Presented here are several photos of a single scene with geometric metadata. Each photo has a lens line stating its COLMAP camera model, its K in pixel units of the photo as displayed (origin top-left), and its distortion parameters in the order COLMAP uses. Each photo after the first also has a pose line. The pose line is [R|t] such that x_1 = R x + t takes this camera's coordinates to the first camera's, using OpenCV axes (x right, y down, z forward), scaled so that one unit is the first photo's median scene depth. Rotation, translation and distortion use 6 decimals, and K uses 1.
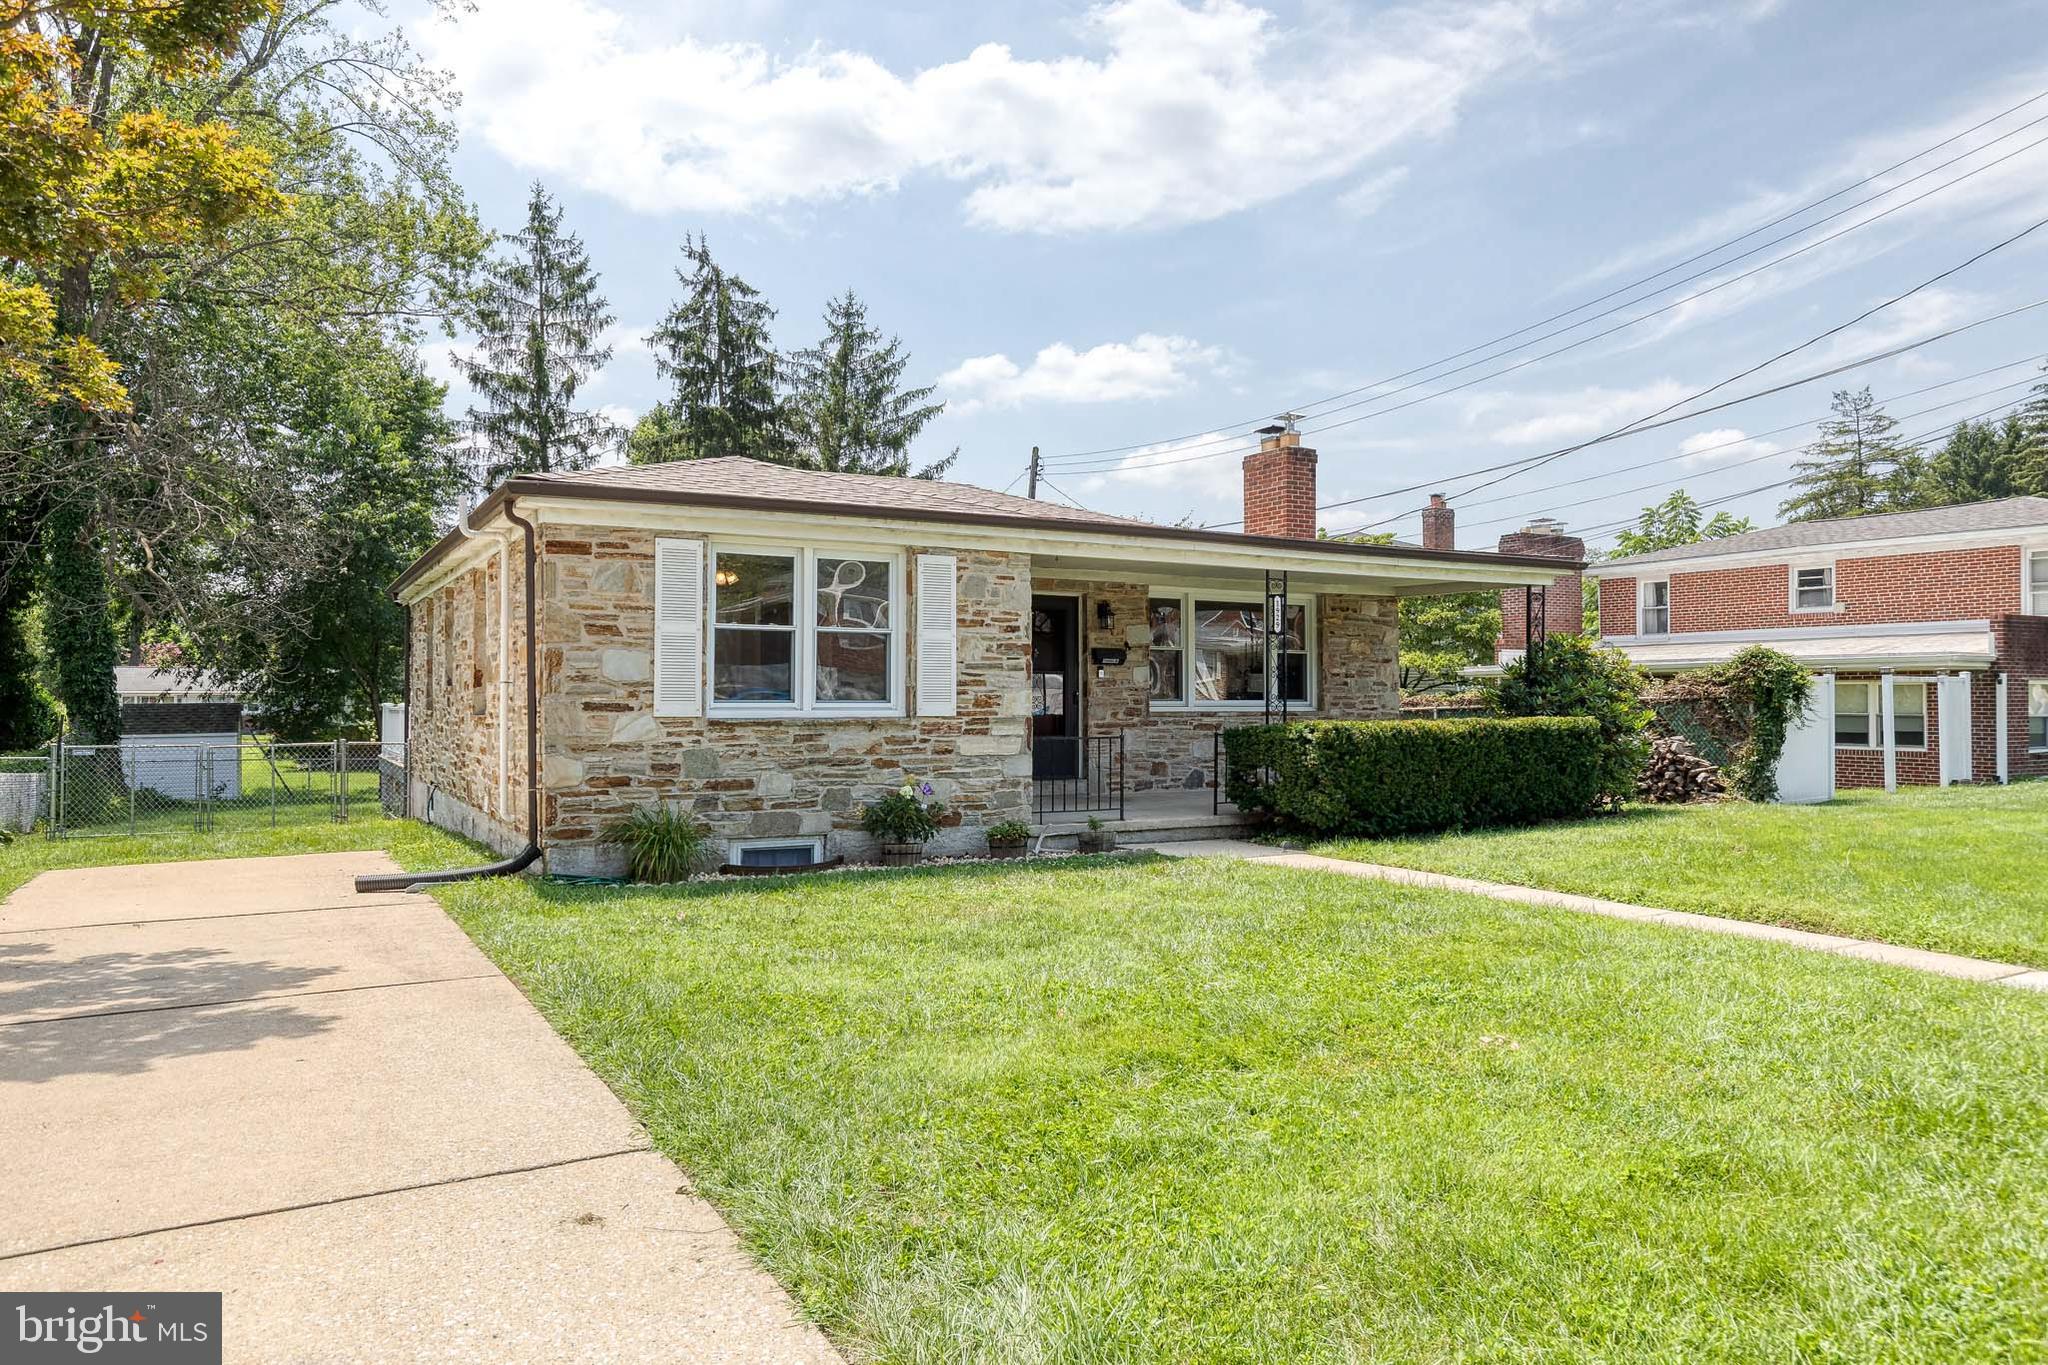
lens RADIAL K [[1365.7, 0, 1026.3], [0, 1365.7, 687.9], [0, 0, 1]] dist [-0.013043, -0.001392]
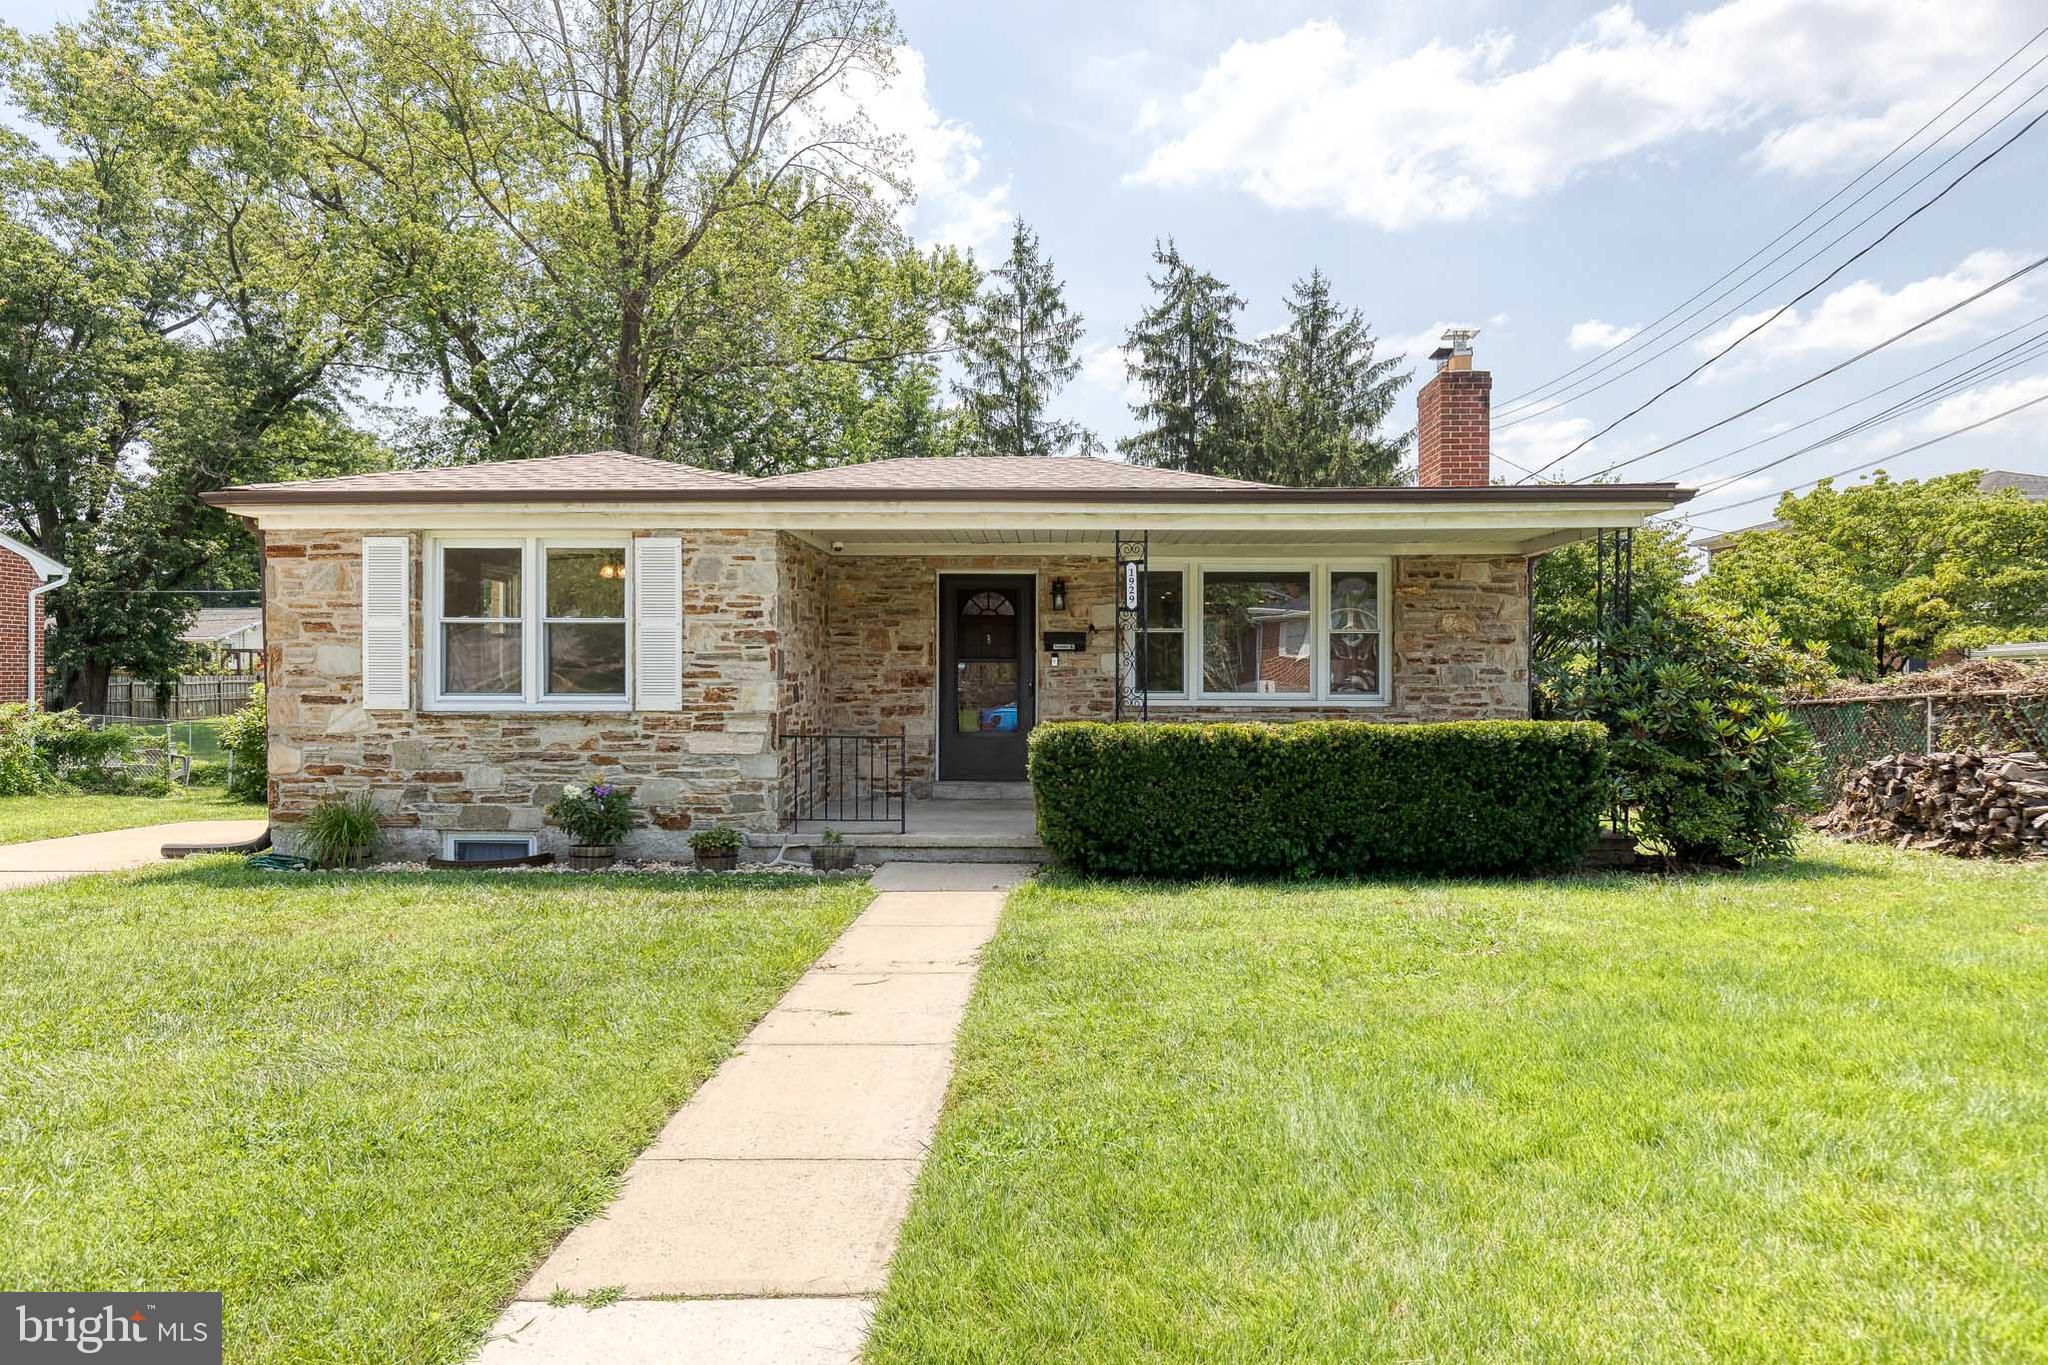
lens RADIAL K [[1274.5, 0, 1022.7], [0, 1274.5, 674.7], [0, 0, 1]] dist [0.006913, 0.004435]
pose [[0.853150, -0.002912, -0.521658, 0.583912], [0.003657, 0.999993, 0.000399, -0.003171], [0.521653, -0.002248, 0.853155, 0.376969]]
